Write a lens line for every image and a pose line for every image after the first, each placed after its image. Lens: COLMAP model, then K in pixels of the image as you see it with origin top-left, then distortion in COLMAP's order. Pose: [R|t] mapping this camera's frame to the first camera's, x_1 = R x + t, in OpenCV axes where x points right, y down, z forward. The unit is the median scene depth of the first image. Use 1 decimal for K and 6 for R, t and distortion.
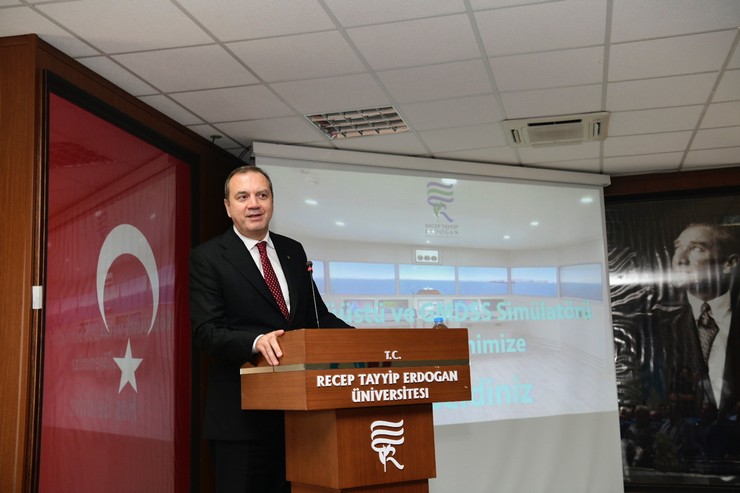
lens RADIAL K [[888.0, 0, 370.0], [0, 888.0, 246.5], [0, 0, 1]] dist [0.078602, 0.011683]
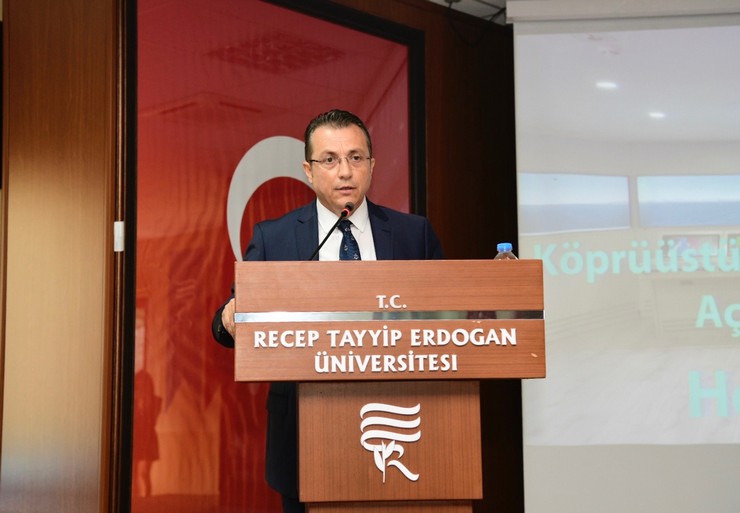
lens RADIAL K [[1273.2, 0, 370.0], [0, 1273.2, 256.5], [0, 0, 1]] dist [0.176582, -0.039651]
pose [[0.872594, -0.023919, -0.487860, 0.455625], [0.050632, 0.997849, 0.041639, 0.051326], [0.485815, -0.061035, 0.871928, 0.201107]]
